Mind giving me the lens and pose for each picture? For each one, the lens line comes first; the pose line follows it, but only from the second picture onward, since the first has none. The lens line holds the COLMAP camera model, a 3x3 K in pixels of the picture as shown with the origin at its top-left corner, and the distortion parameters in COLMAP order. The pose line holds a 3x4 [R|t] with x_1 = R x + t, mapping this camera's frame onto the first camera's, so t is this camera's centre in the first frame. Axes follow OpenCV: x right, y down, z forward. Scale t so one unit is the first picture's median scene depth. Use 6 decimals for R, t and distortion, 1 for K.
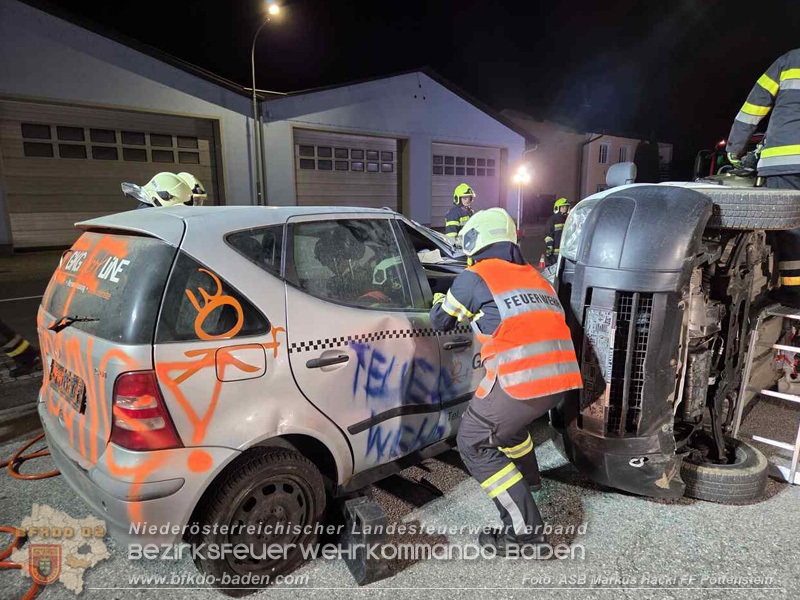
lens RADIAL K [[544.8, 0, 400.0], [0, 544.8, 300.0], [0, 0, 1]] dist [0.092391, -0.087972]
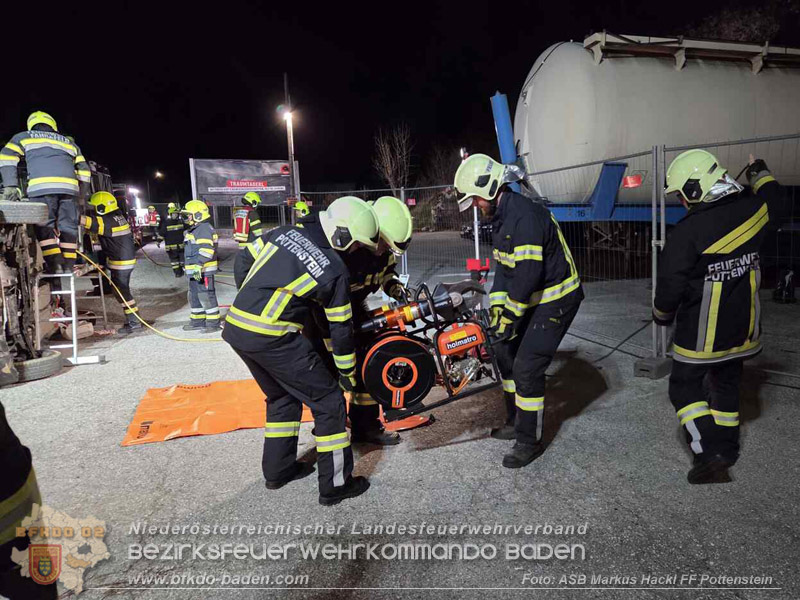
lens RADIAL K [[544.8, 0, 400.0], [0, 544.8, 300.0], [0, 0, 1]] dist [0.092391, -0.087972]
pose [[0.378659, -0.154619, 0.912530, -0.088968], [0.171181, 0.980637, 0.095126, 0.022862], [-0.909568, 0.120188, 0.397795, -0.120366]]
